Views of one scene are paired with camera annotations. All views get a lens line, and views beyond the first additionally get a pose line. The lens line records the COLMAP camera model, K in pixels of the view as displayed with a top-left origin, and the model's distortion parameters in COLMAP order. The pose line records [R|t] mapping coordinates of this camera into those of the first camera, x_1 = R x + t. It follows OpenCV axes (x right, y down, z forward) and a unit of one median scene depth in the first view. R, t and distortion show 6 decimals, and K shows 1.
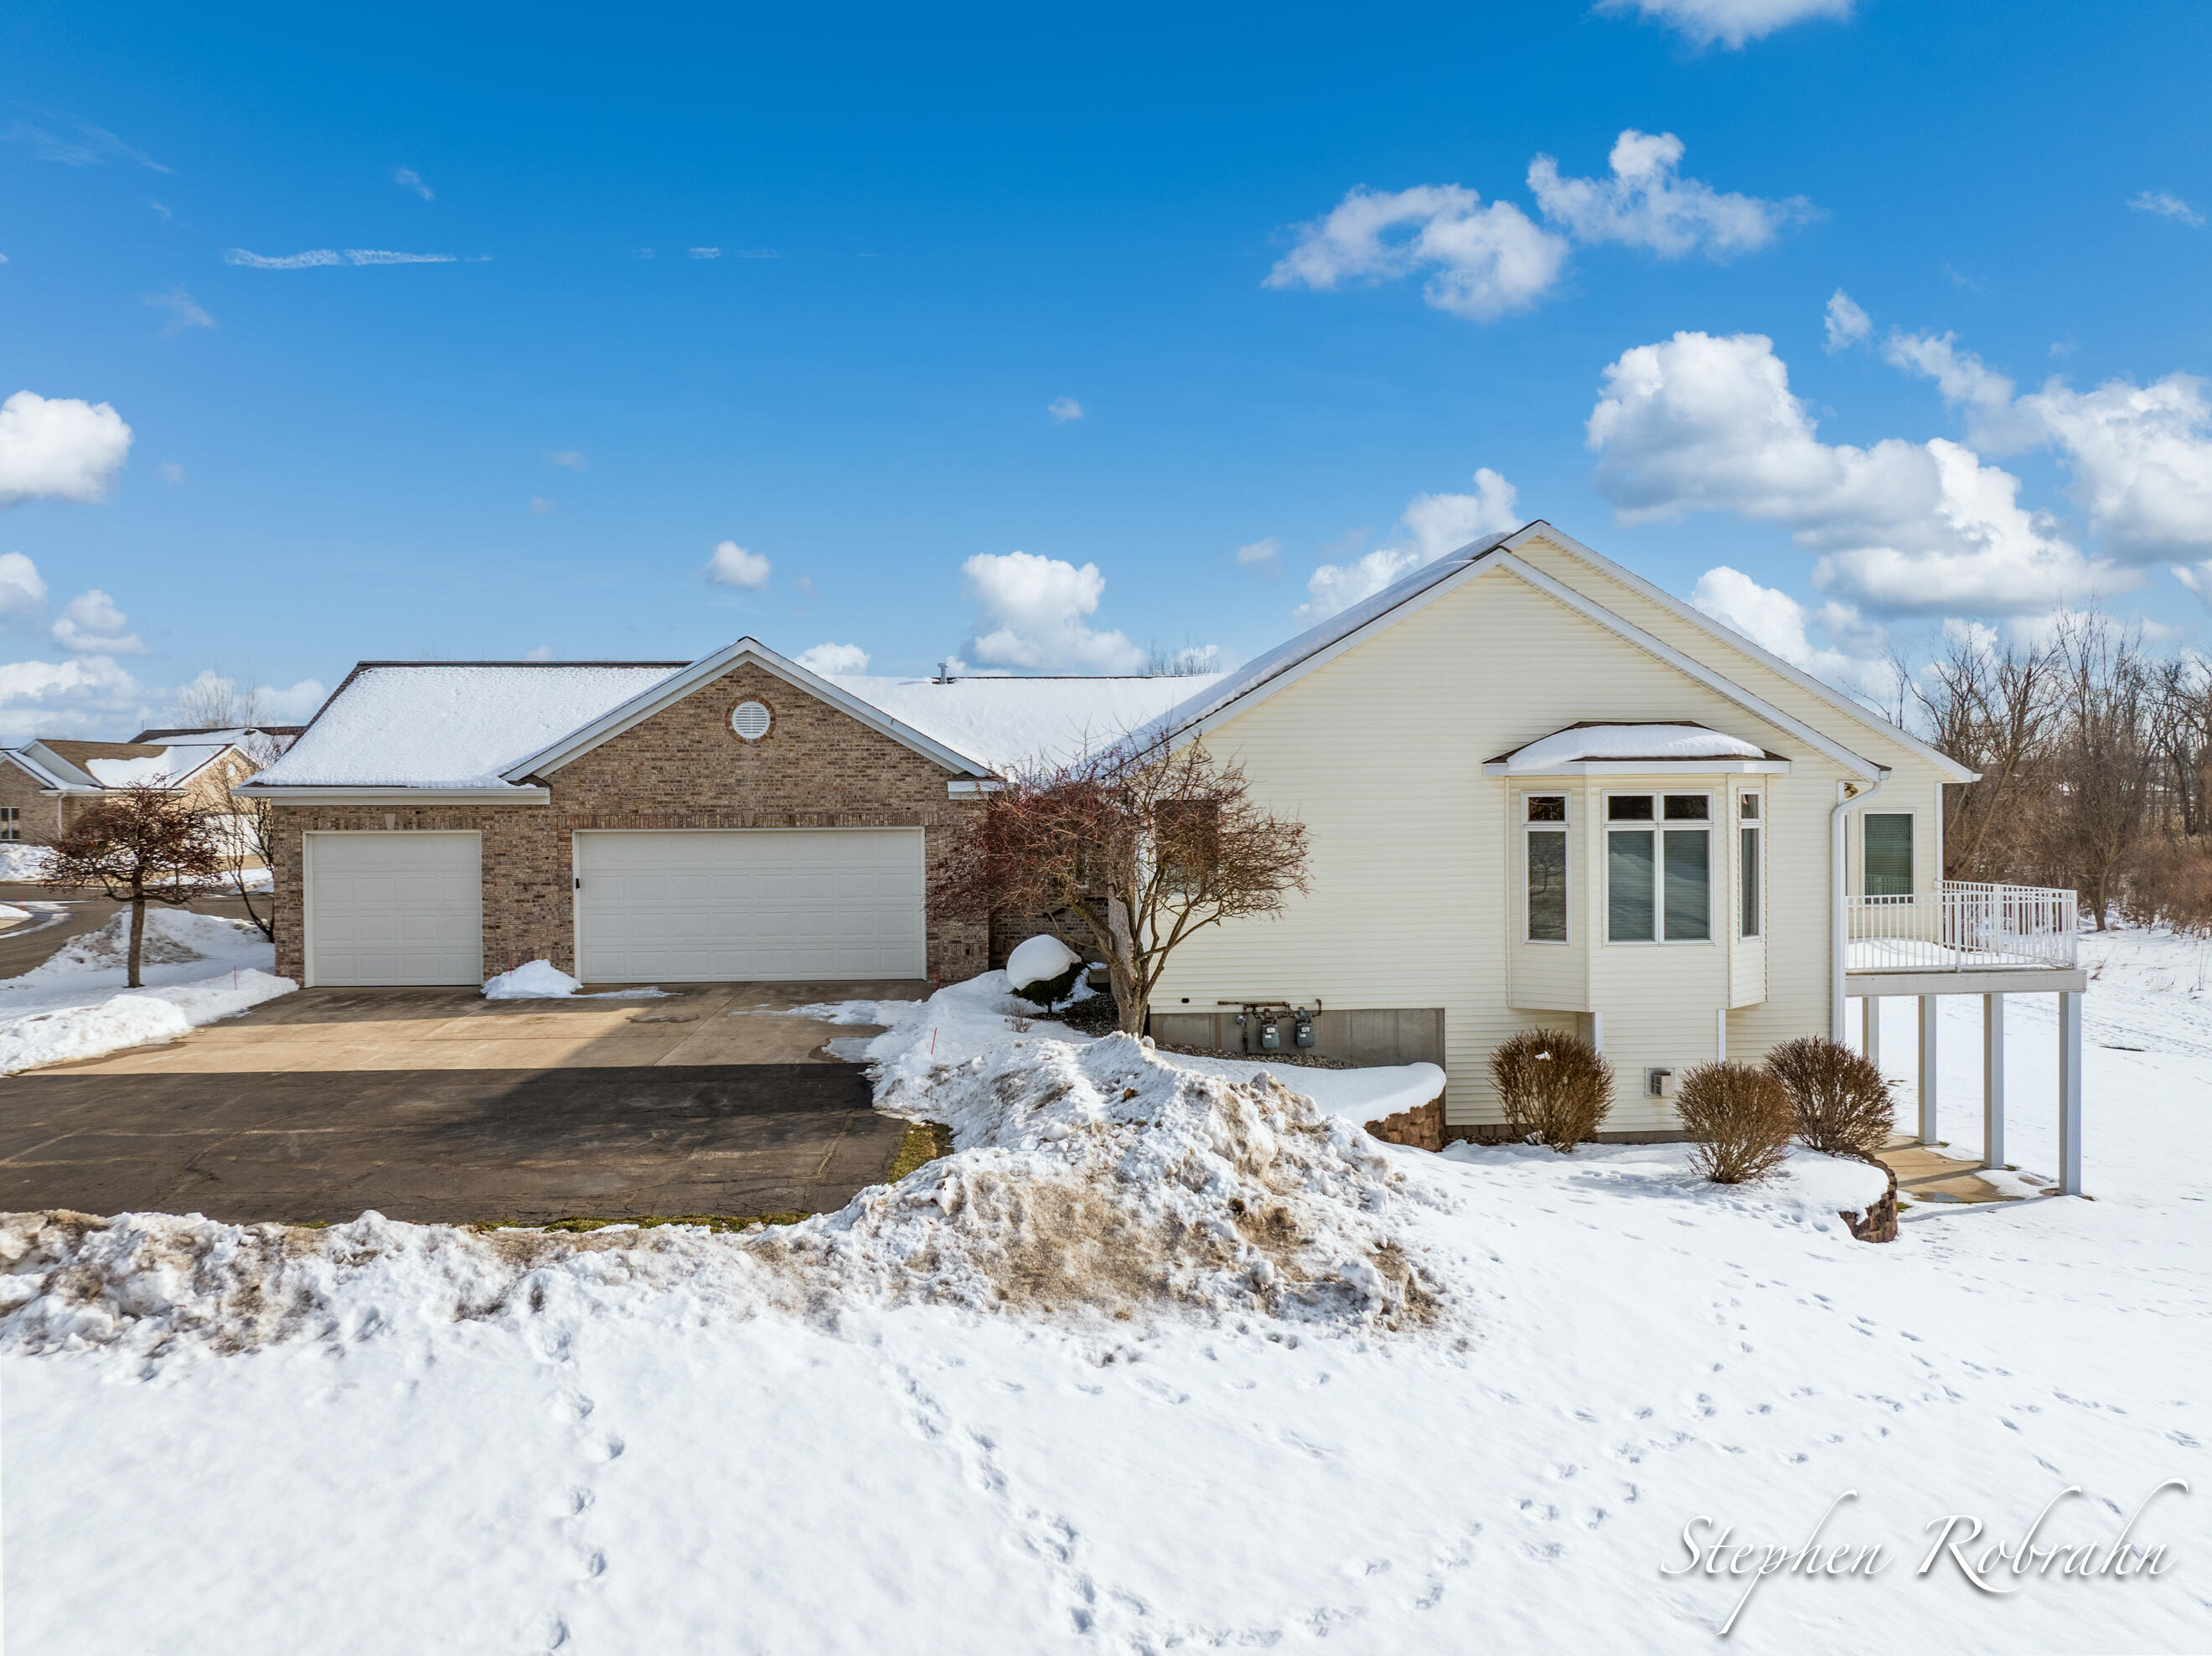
lens RADIAL K [[1786.9, 0, 1056.6], [0, 1786.9, 788.5], [0, 0, 1]] dist [-0.059894, 0.001637]
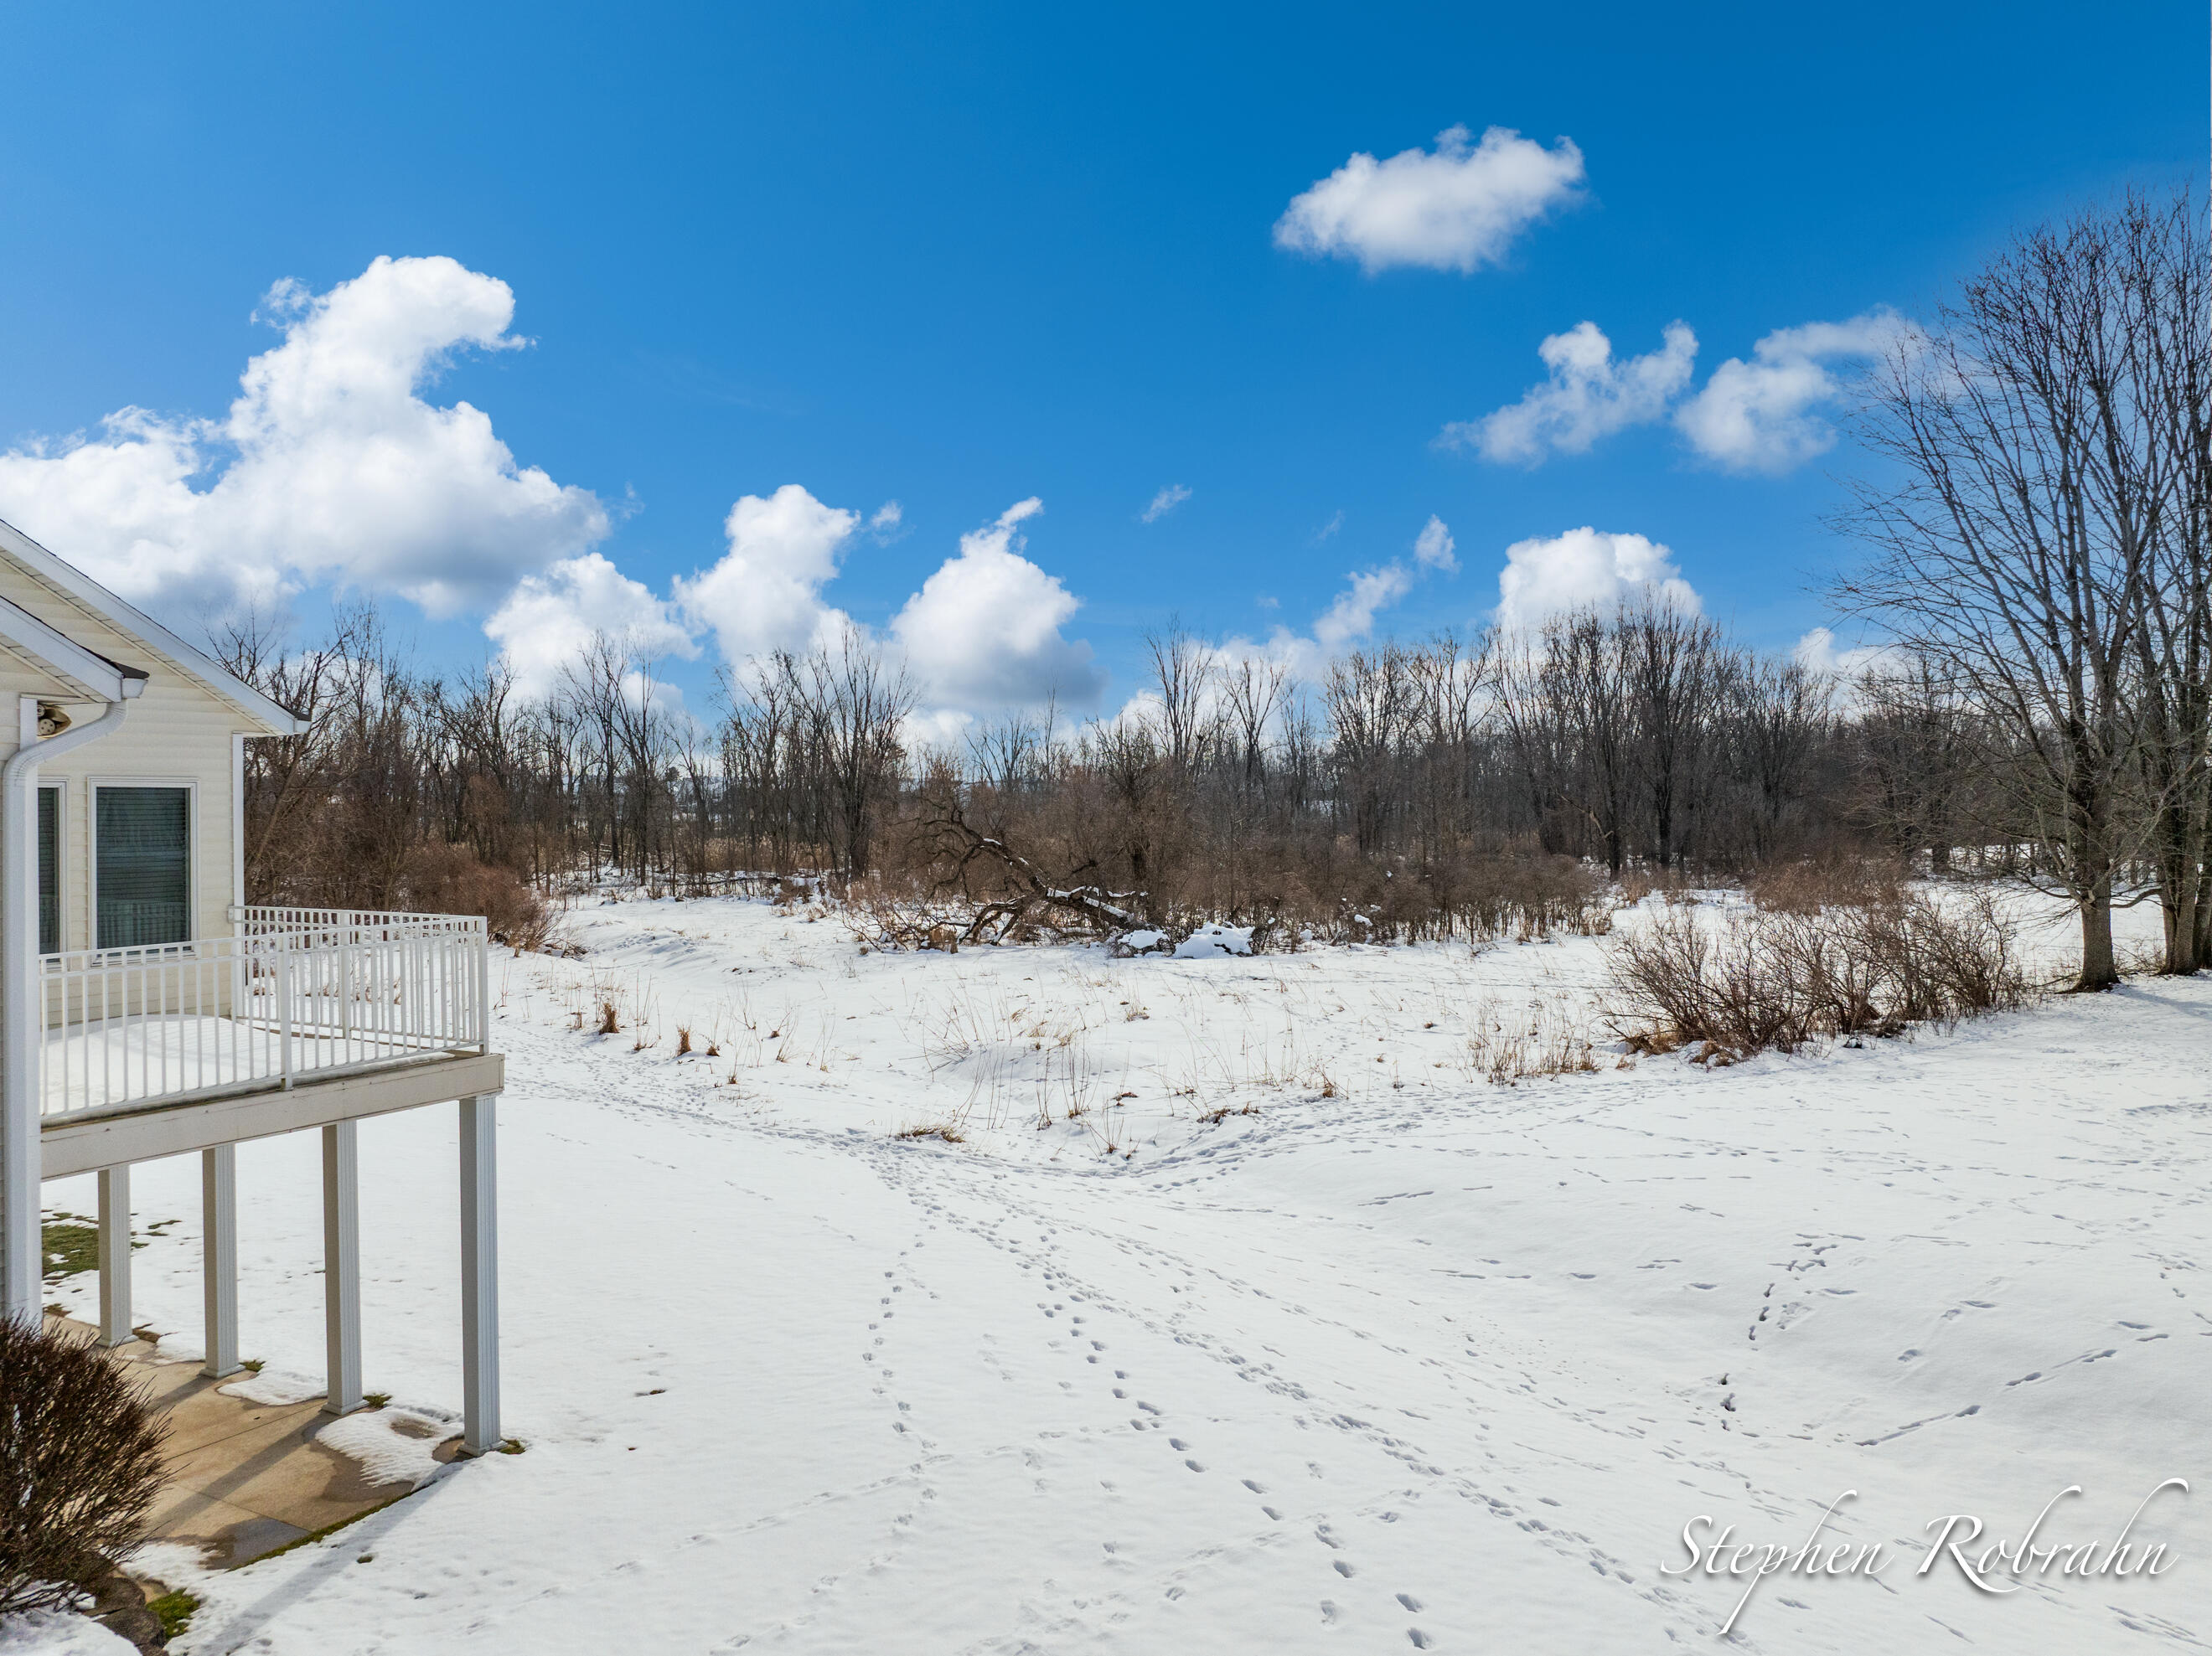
lens RADIAL K [[1464.4, 0, 986.7], [0, 1464.4, 820.9], [0, 0, 1]] dist [-0.111623, 0.102499]
pose [[0.566224, 0.000863, 0.824251, 0.272842], [-0.003798, 0.999992, 0.001563, 0.024434], [-0.824242, -0.004016, 0.566223, 0.570884]]
